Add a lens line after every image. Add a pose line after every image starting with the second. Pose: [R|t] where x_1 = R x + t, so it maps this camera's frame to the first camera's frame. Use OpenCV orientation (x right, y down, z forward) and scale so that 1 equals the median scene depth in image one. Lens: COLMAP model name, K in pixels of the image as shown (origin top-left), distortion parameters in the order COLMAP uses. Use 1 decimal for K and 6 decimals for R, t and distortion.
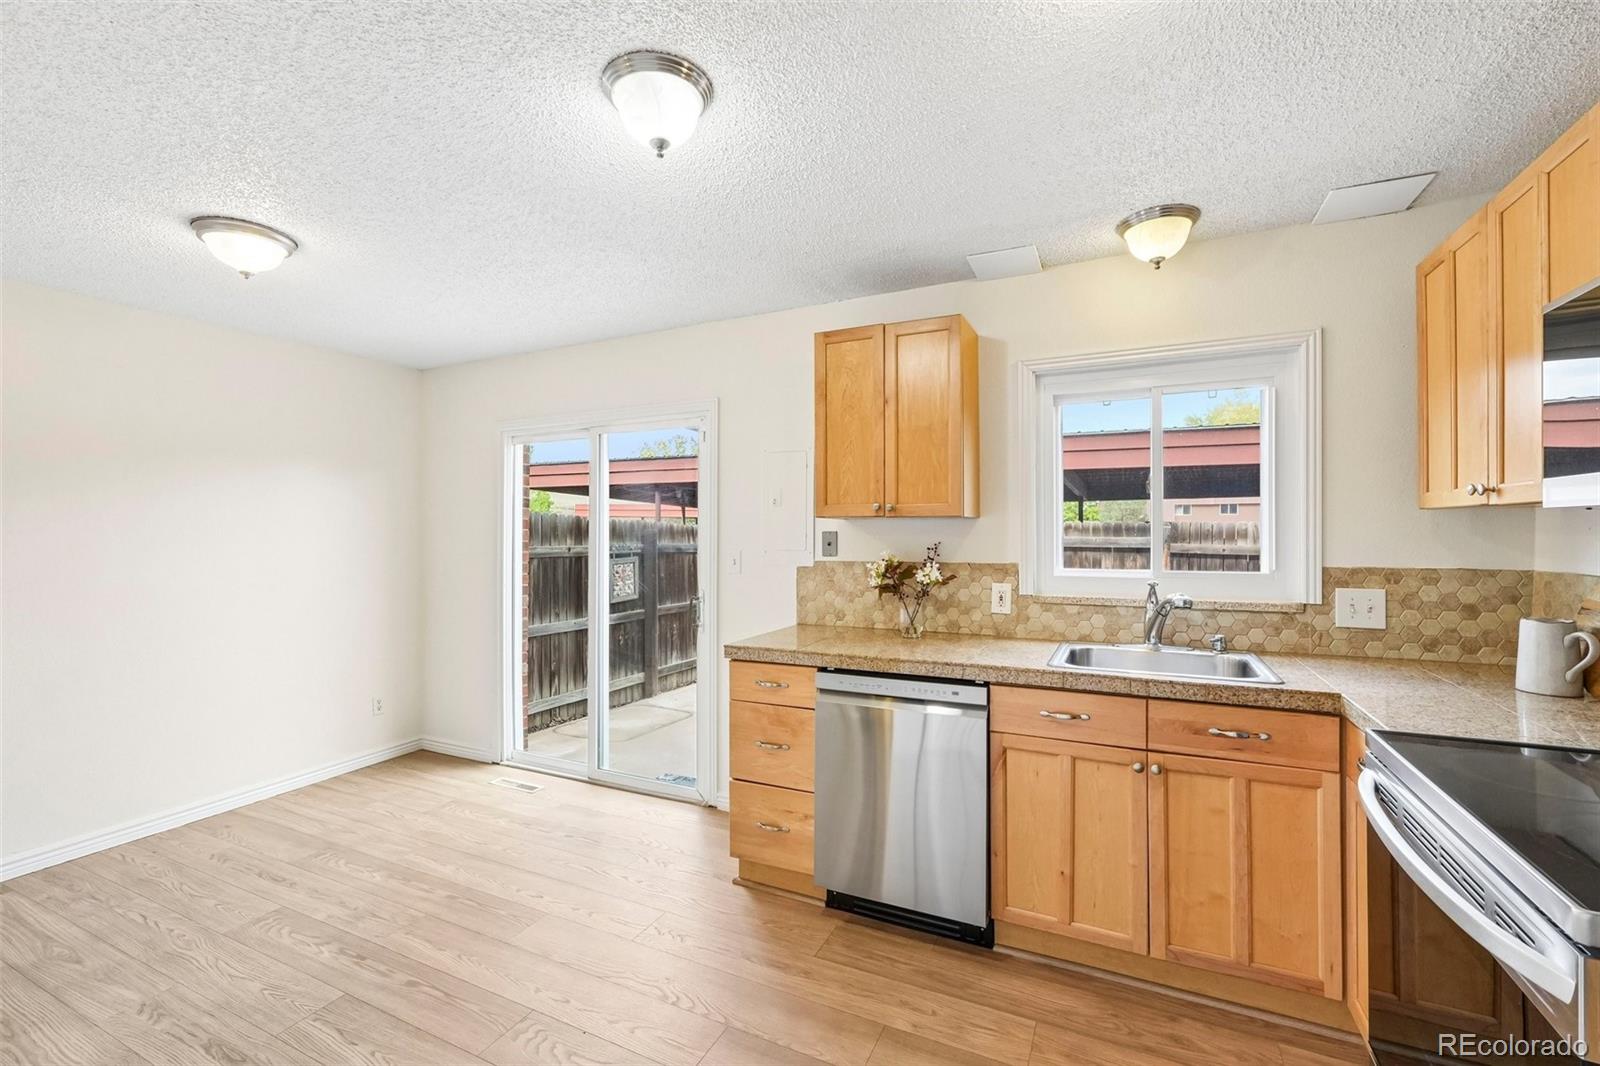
lens RADIAL K [[677.9, 0, 805.0], [0, 677.9, 534.1], [0, 0, 1]] dist [-0.006265, 0.005143]
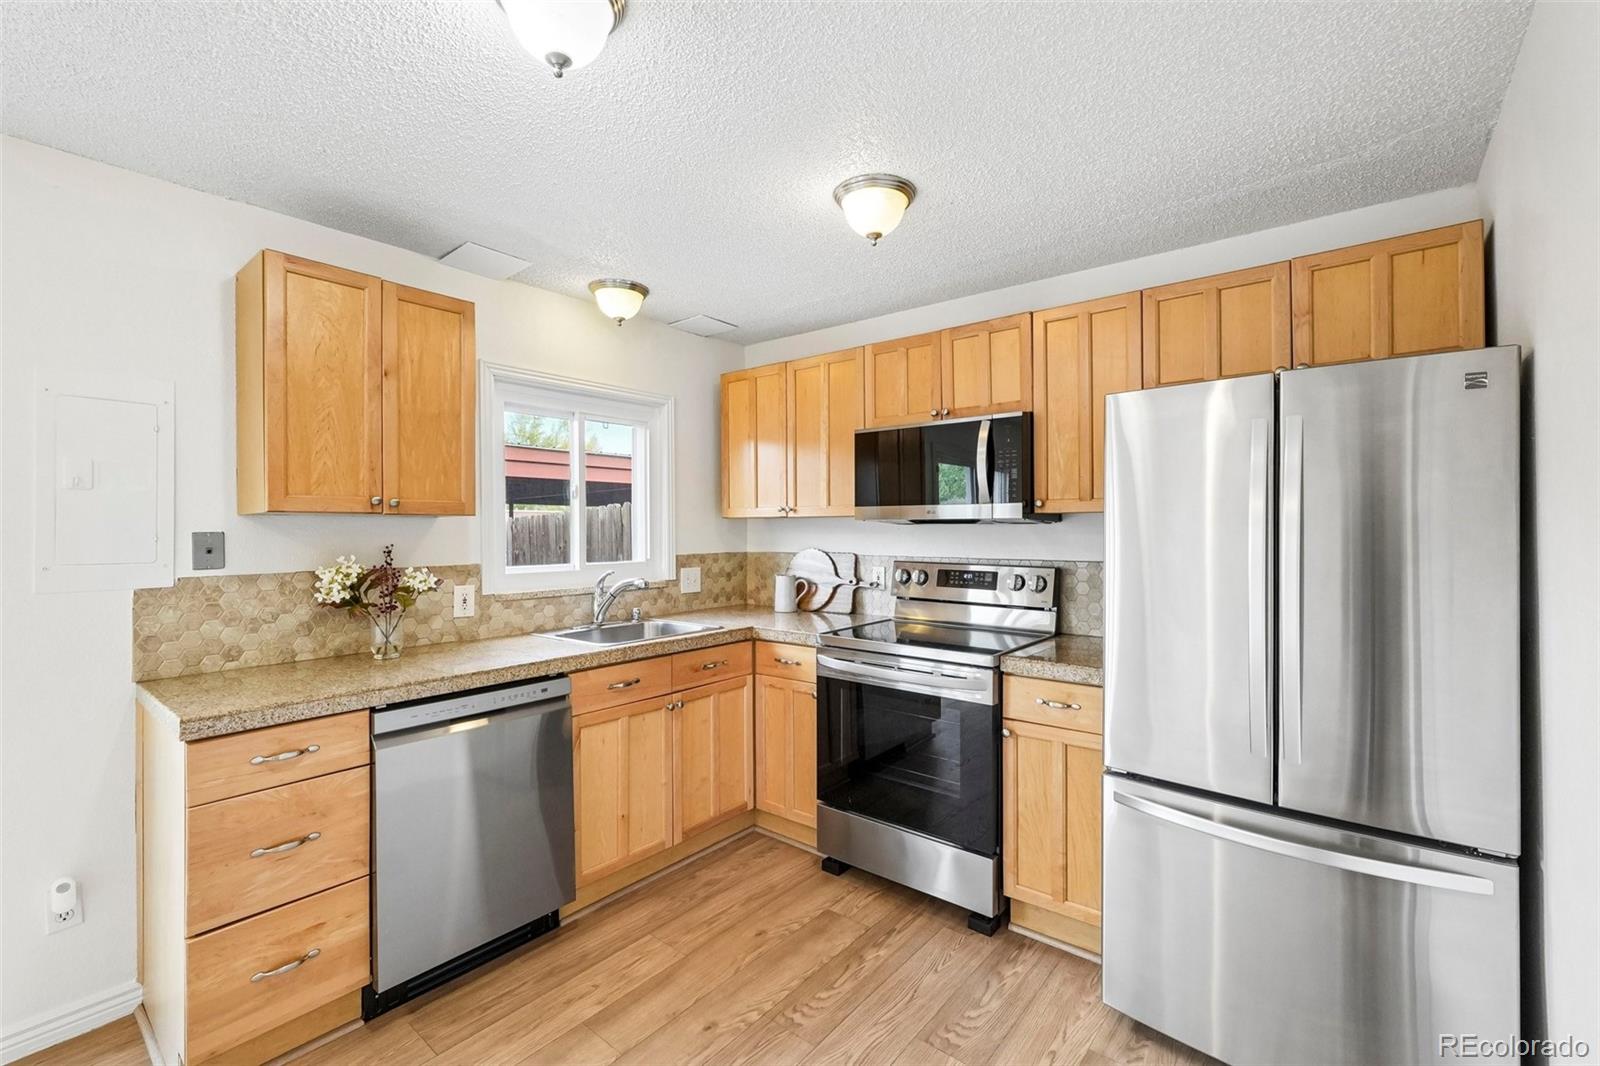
lens RADIAL K [[686.4, 0, 807.6], [0, 686.4, 529.6], [0, 0, 1]] dist [-0.002849, 0.000290]
pose [[0.231445, 0.003212, 0.972843, -0.663615], [0.008034, 0.999954, -0.005213, 0.002589], [-0.972815, 0.009022, 0.231409, 0.362656]]
